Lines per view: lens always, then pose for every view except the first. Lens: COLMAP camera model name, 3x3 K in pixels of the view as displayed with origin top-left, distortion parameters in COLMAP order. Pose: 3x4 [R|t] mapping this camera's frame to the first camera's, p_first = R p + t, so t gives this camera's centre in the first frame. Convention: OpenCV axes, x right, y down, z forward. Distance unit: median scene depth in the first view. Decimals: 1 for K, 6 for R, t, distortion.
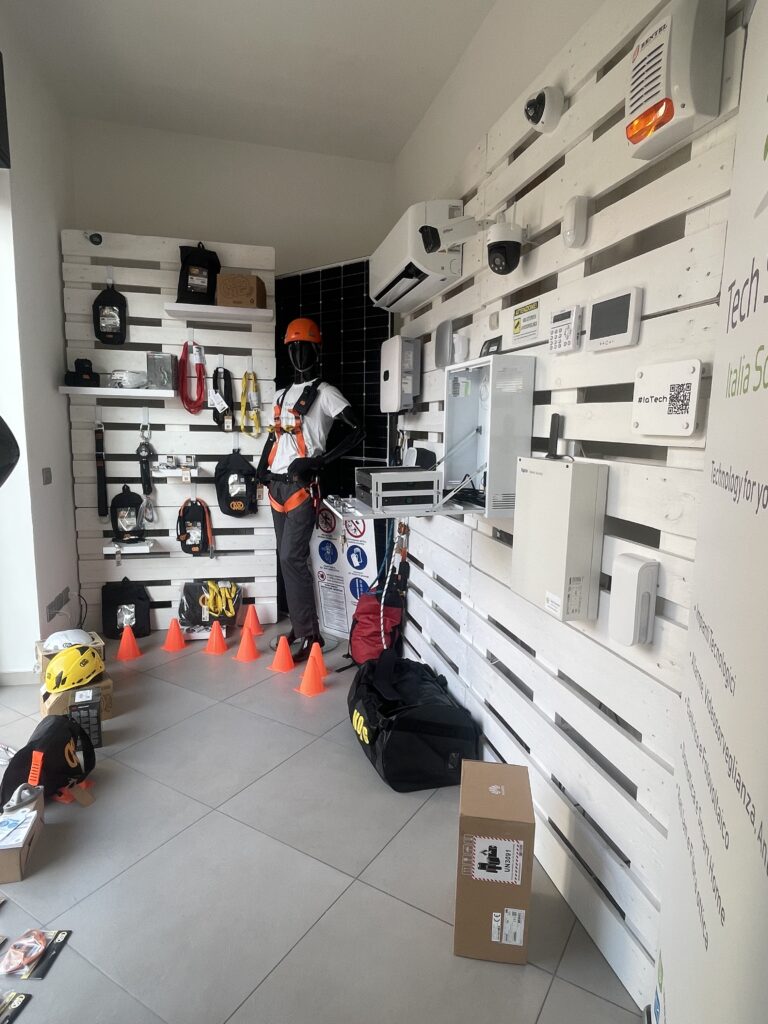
lens RADIAL K [[581.8, 0, 384.0], [0, 581.8, 512.0], [0, 0, 1]] dist [0.002723, 0.000132]
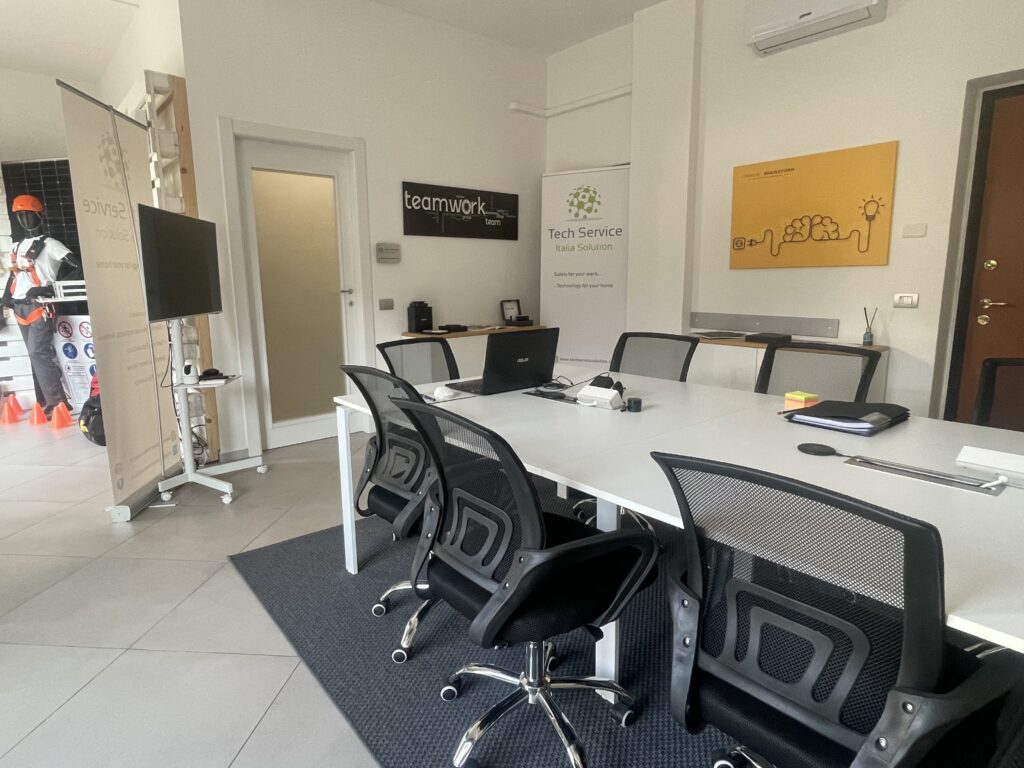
lens RADIAL K [[573.8, 0, 512.0], [0, 573.8, 384.0], [0, 0, 1]] dist [0.003581, 0.000265]
pose [[0.891193, -0.102751, 0.441833, 0.269578], [0.089280, 0.994688, 0.051238, 0.188570], [-0.444751, -0.006216, 0.895633, -0.888682]]
